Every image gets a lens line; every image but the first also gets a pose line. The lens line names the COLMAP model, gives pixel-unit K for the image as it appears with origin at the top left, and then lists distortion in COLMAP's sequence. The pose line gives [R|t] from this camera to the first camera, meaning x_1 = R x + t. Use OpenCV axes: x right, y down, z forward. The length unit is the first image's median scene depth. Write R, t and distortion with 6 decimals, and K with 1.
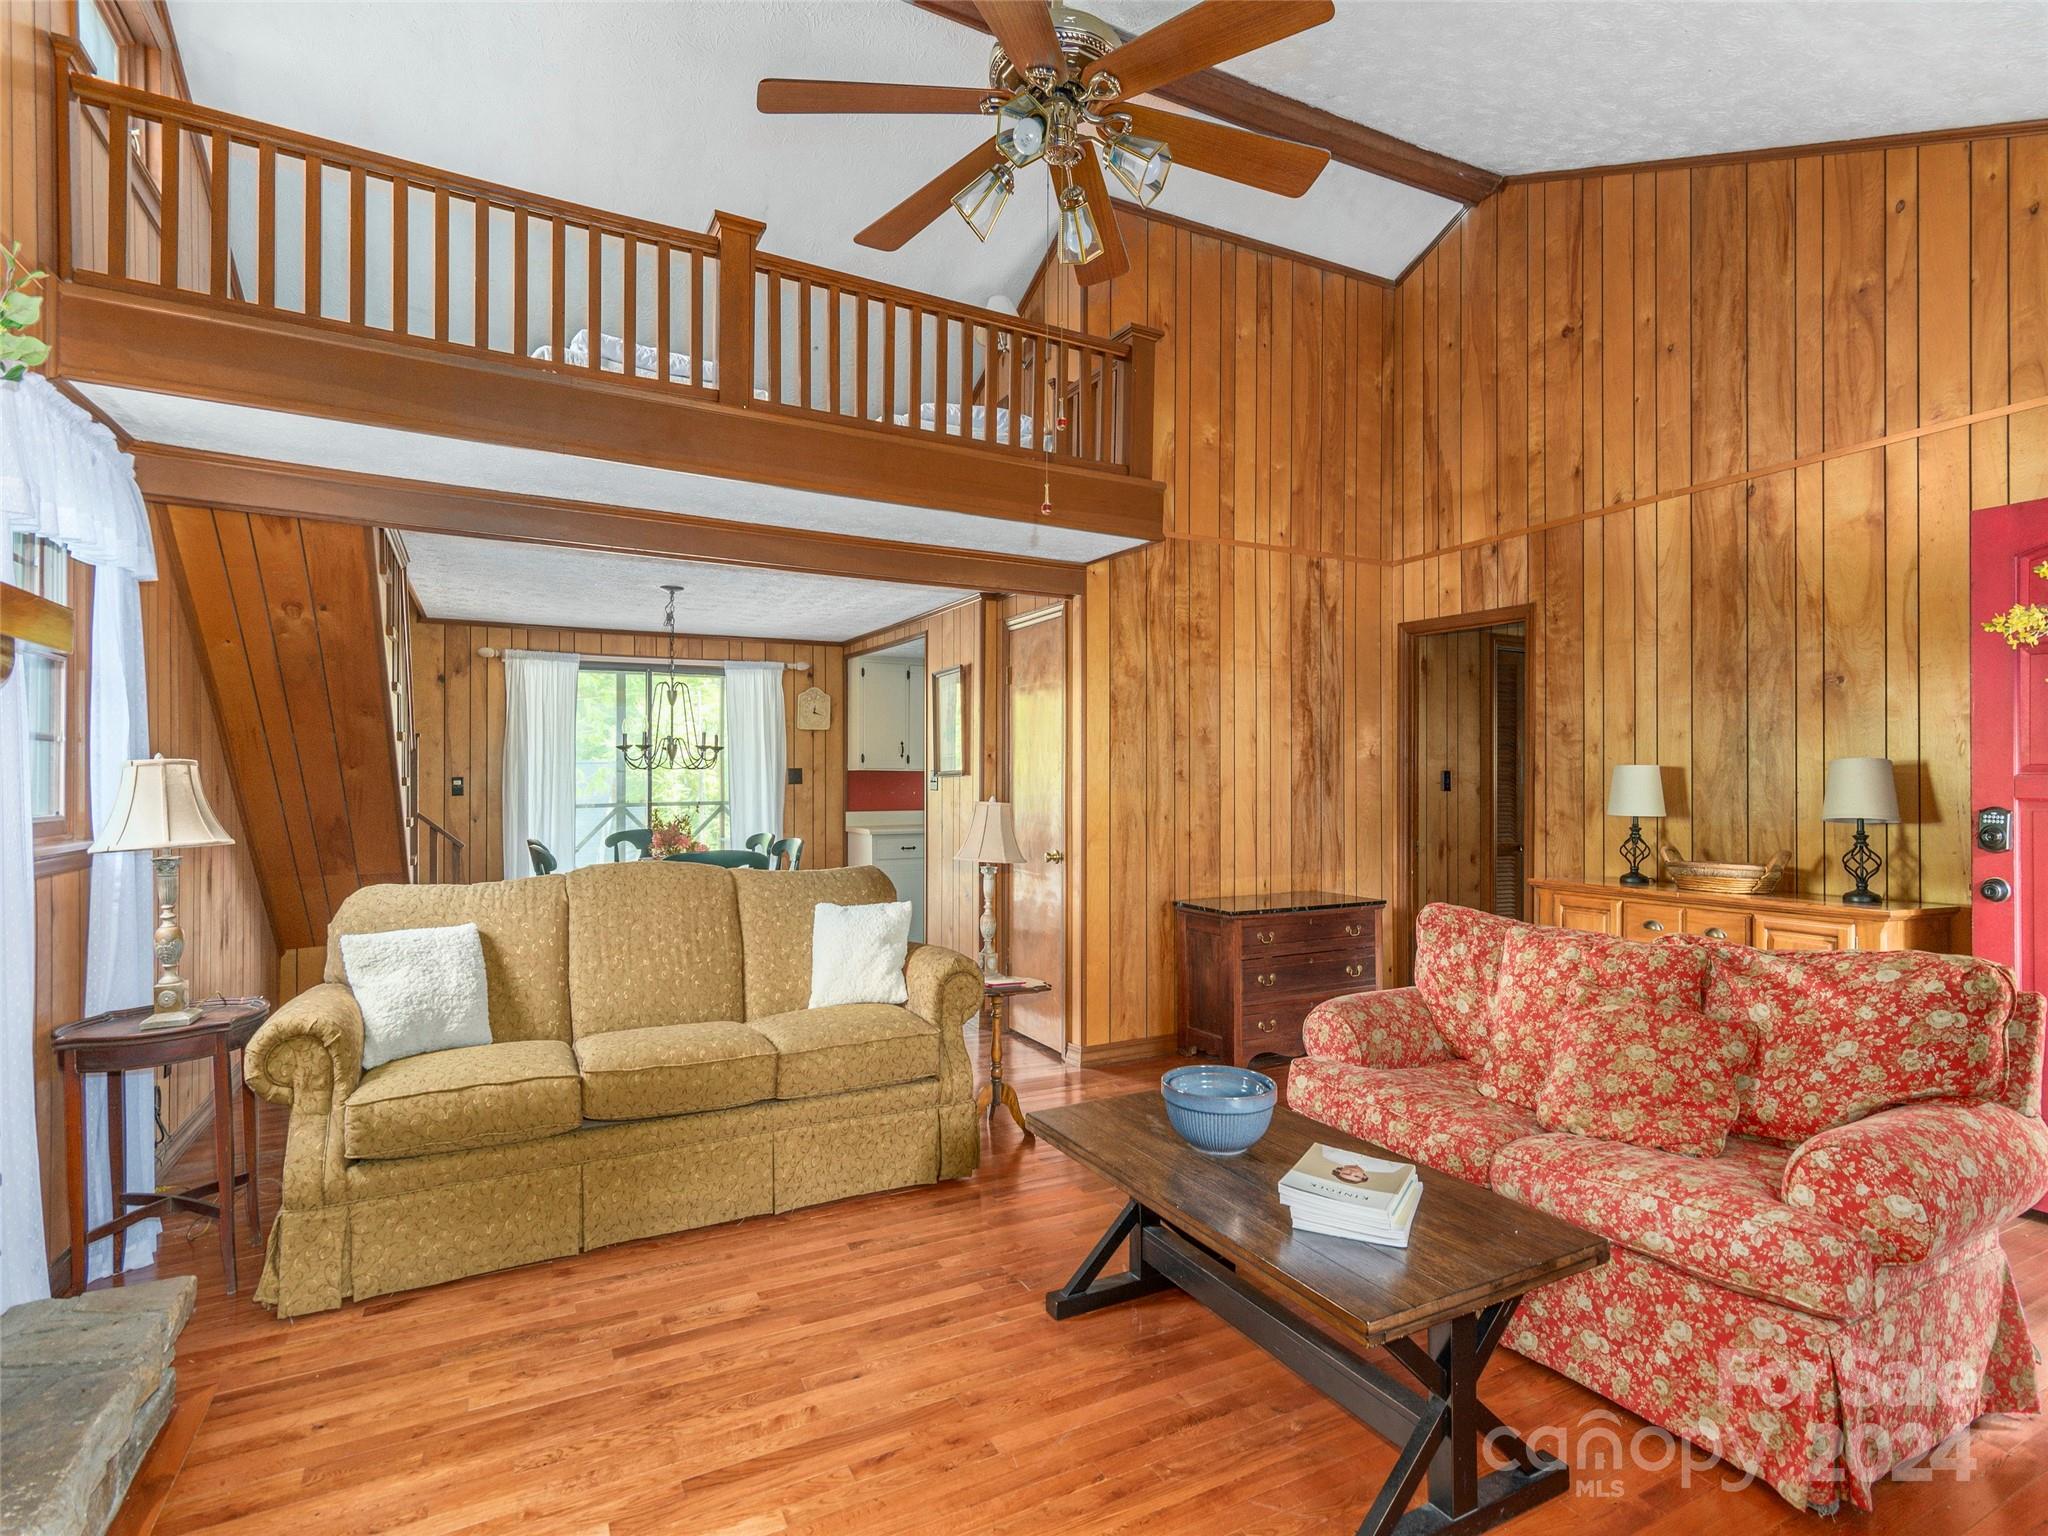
lens RADIAL K [[1018.2, 0, 1021.9], [0, 1018.2, 778.9], [0, 0, 1]] dist [-0.000453, 0.002699]
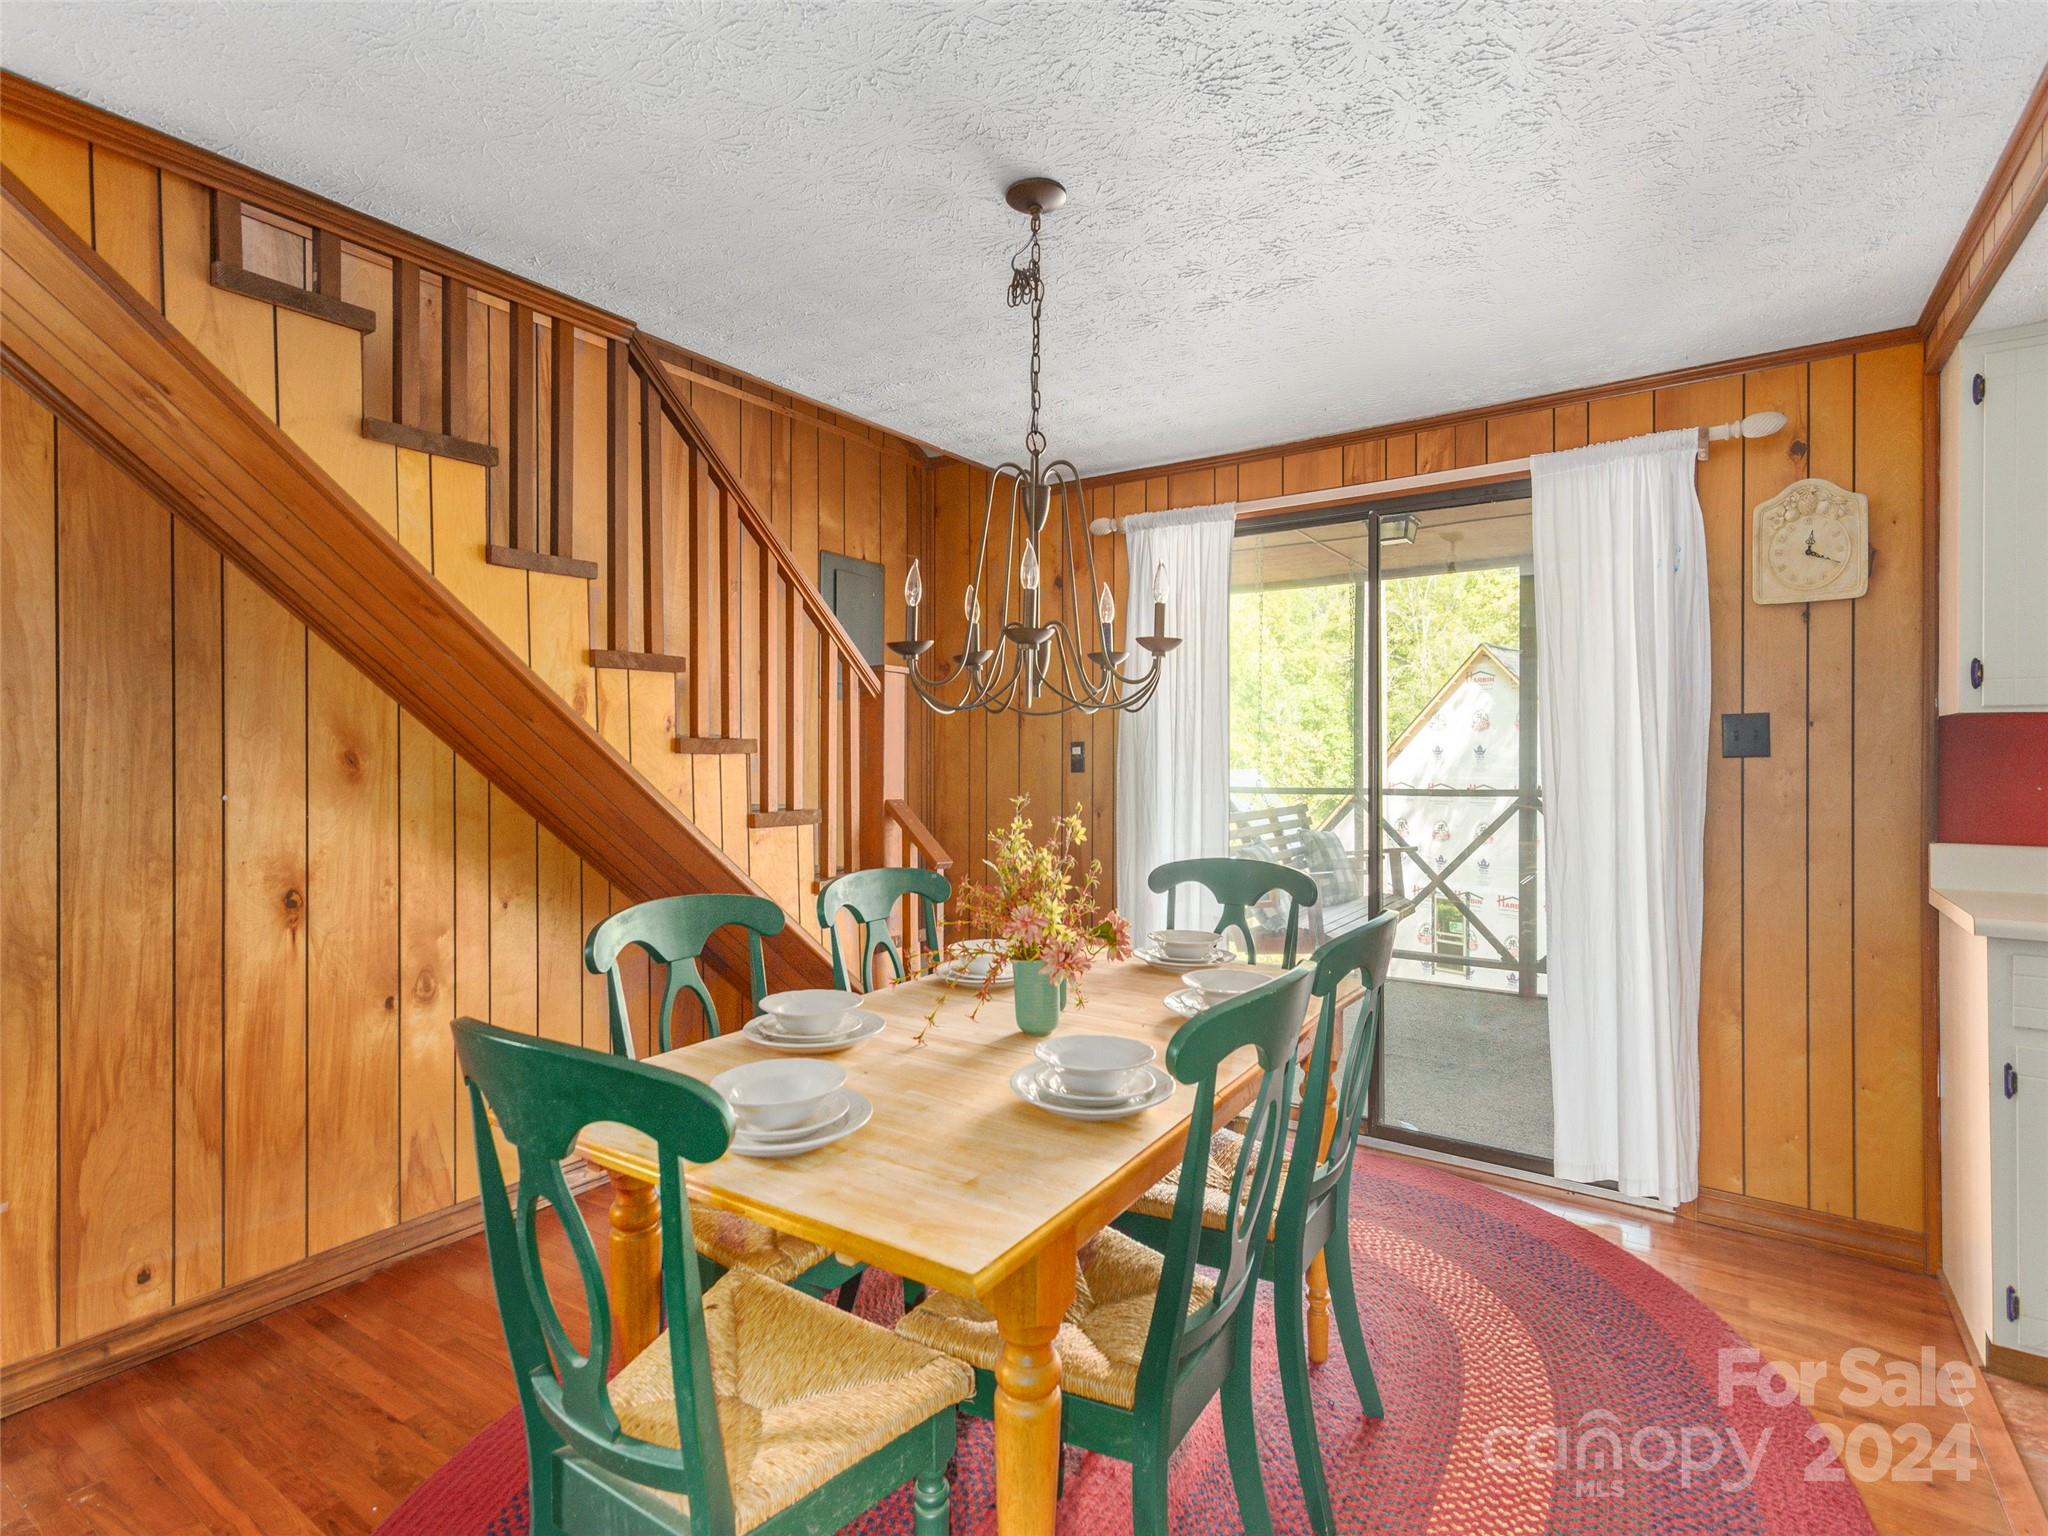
lens RADIAL K [[1018.2, 0, 1028.8], [0, 1018.2, 754.0], [0, 0, 1]] dist [-0.000453, 0.002699]
pose [[0.480896, 0.002648, -0.876774, -0.027466], [0.001125, 0.999993, 0.003637, 0.002372], [0.876777, -0.002736, 0.480889, 0.601404]]
